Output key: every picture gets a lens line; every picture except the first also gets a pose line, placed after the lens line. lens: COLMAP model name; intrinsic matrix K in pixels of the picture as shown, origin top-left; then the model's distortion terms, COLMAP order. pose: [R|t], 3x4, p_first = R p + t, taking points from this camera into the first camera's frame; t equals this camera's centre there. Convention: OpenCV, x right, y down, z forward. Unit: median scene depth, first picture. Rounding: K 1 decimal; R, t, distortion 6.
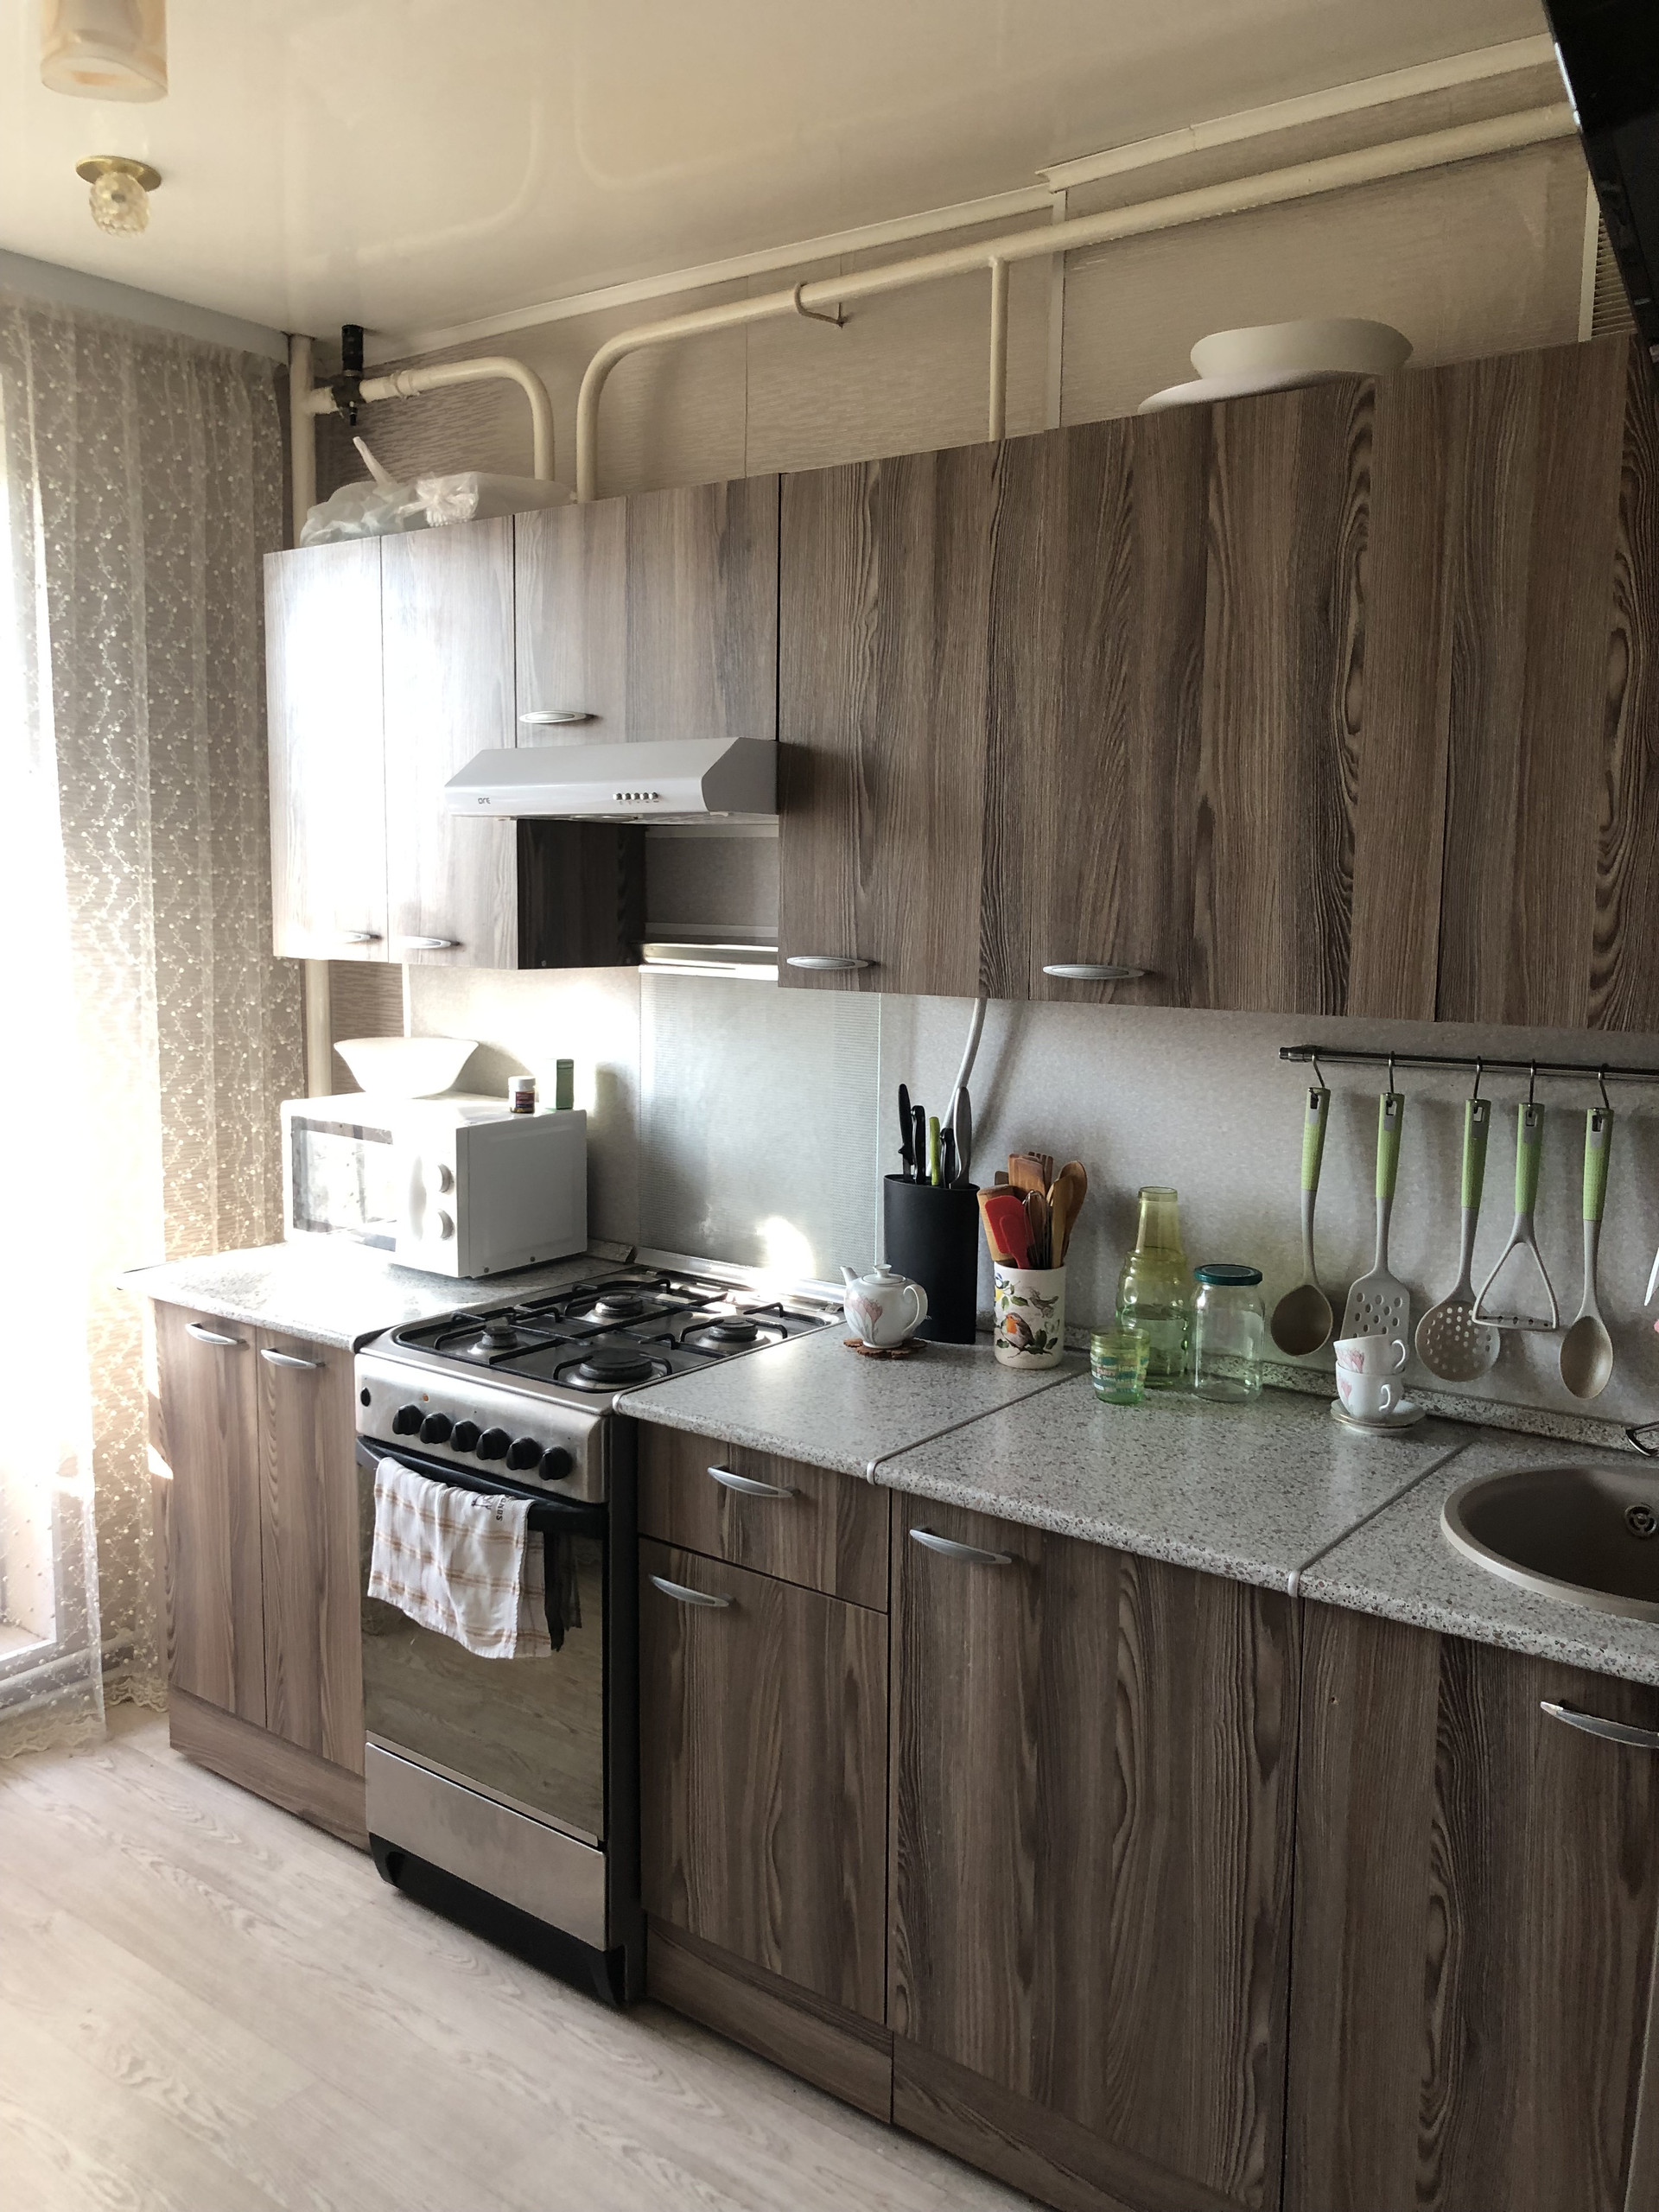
lens RADIAL K [[1772.6, 0, 829.5], [0, 1772.6, 1106.0], [0, 0, 1]] dist [-0.006263, -0.004546]
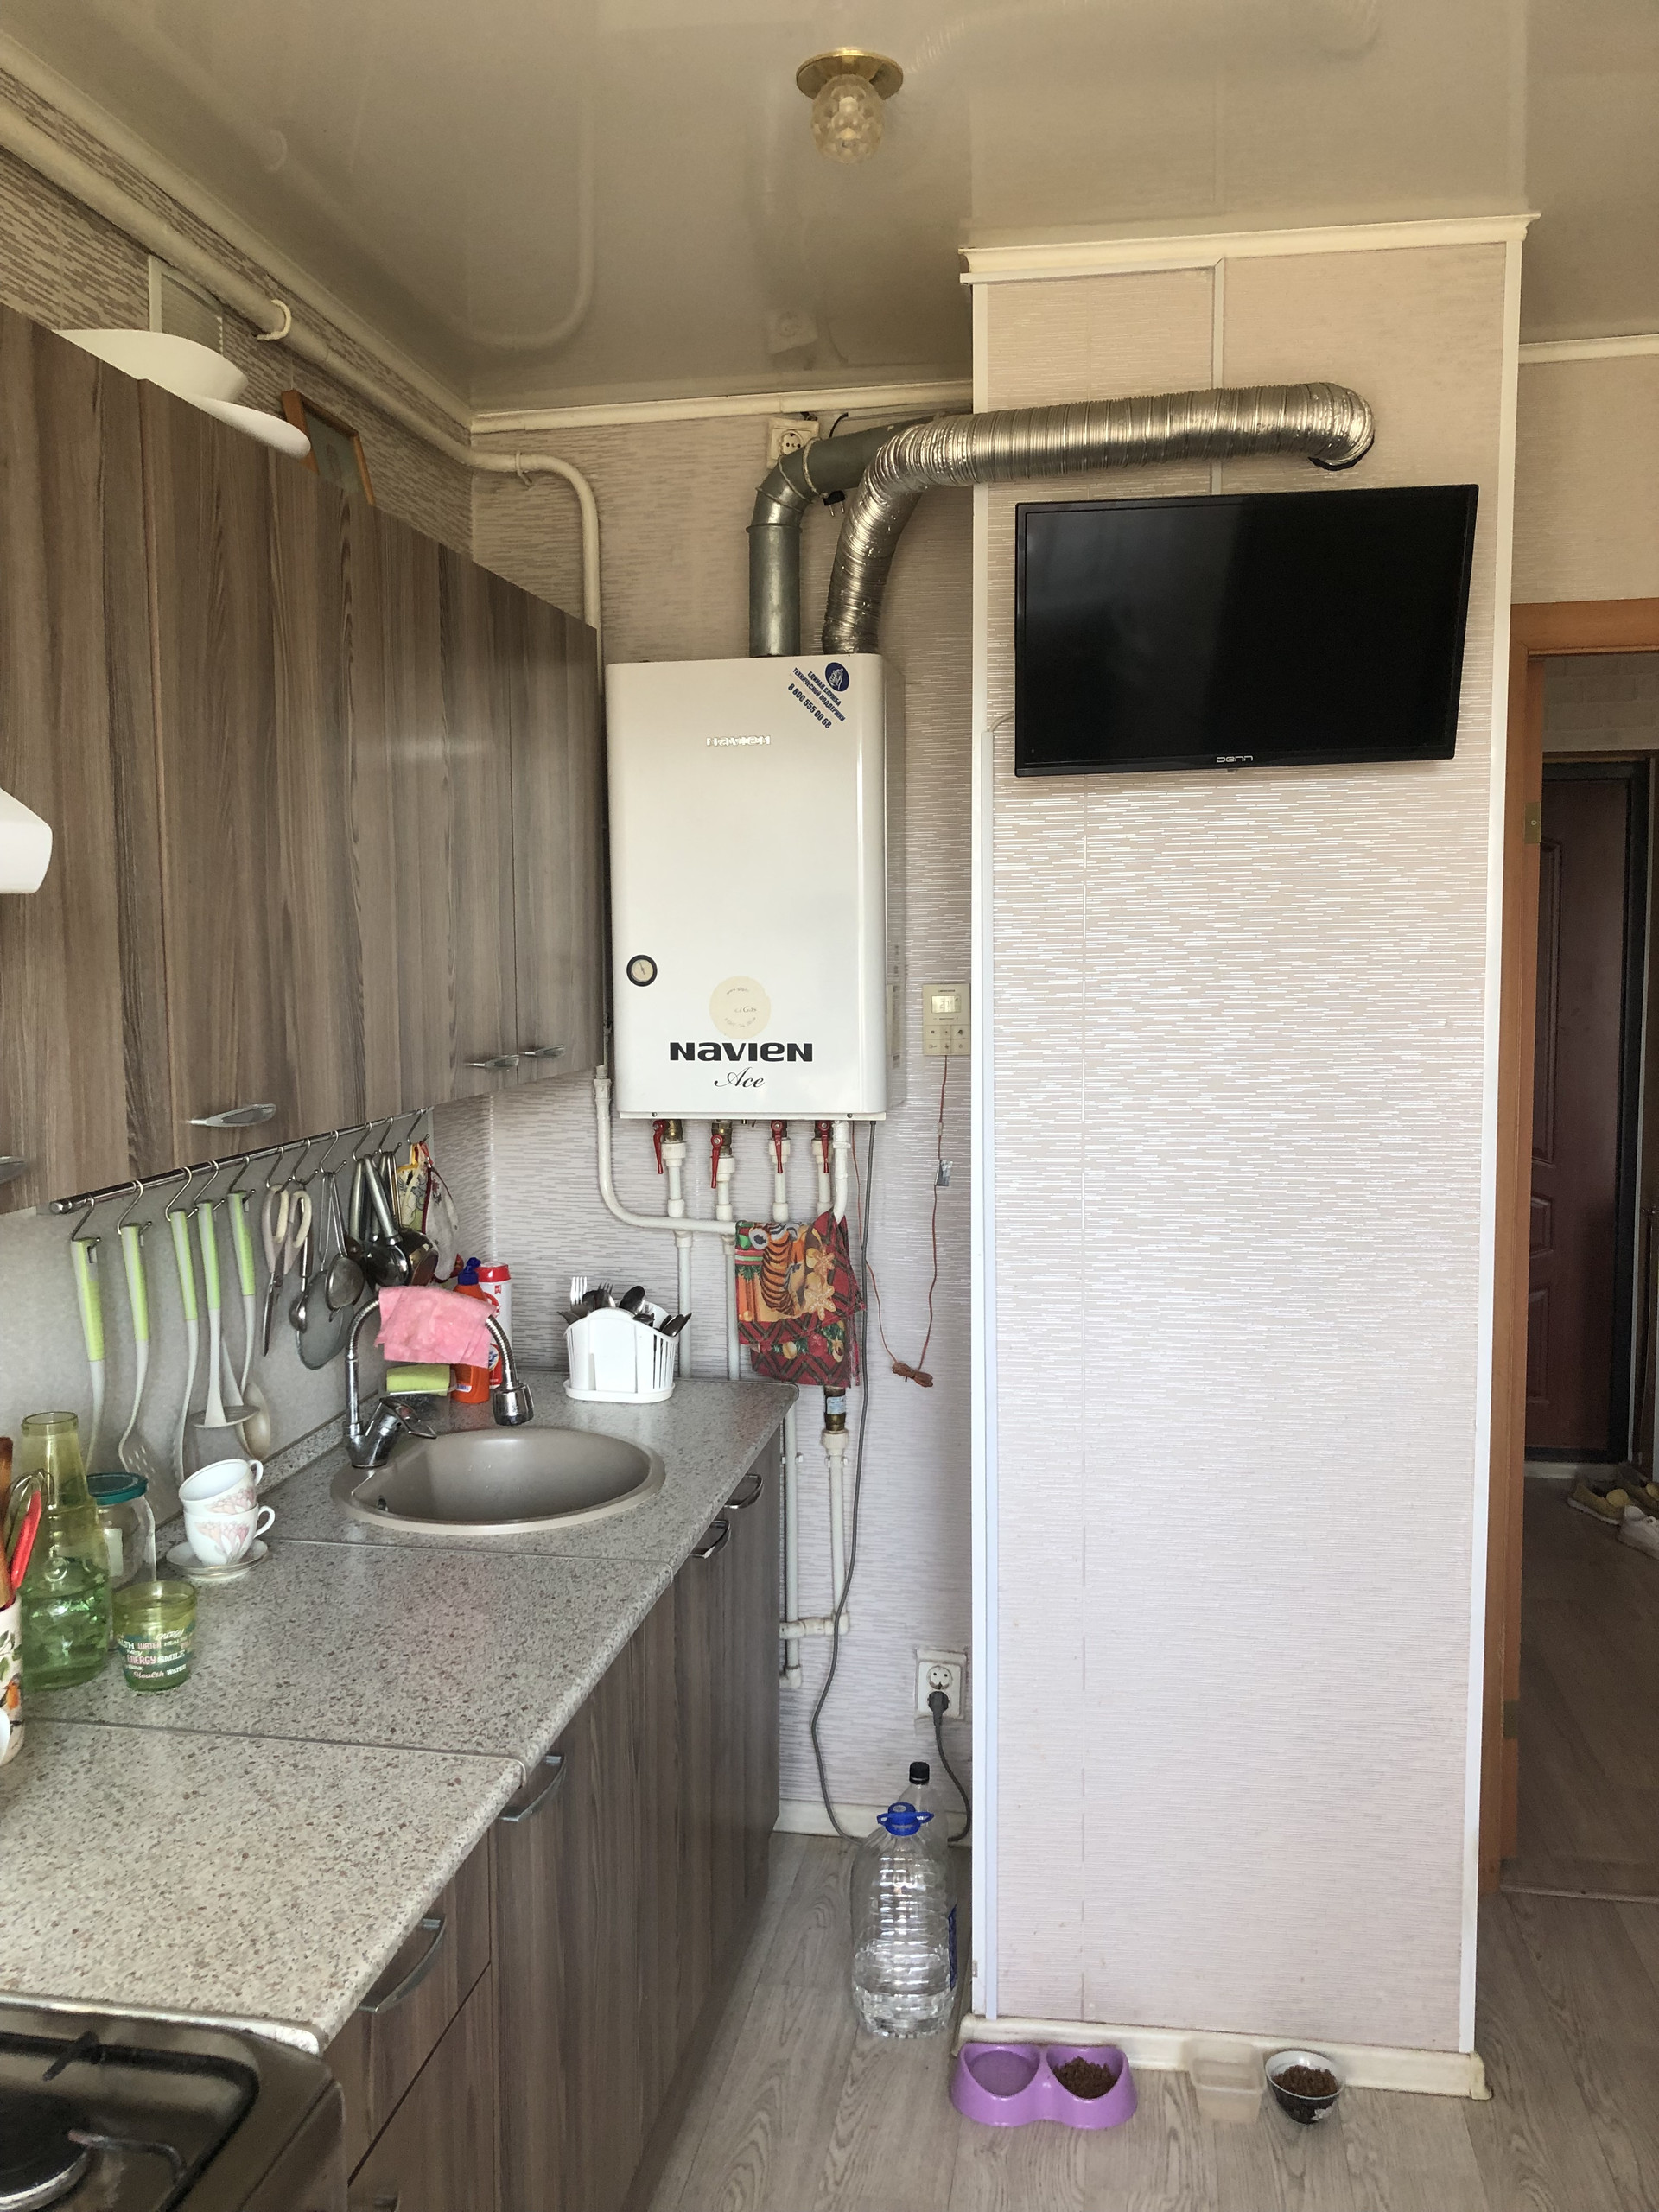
lens RADIAL K [[1813.0, 0, 895.6], [0, 1813.0, 1103.9], [0, 0, 1]] dist [0.004460, 0.007237]
pose [[-0.485072, -0.086290, 0.870206, -0.673935], [0.115208, 0.980140, 0.161411, -0.173809], [-0.866852, 0.178551, -0.465497, 1.104337]]
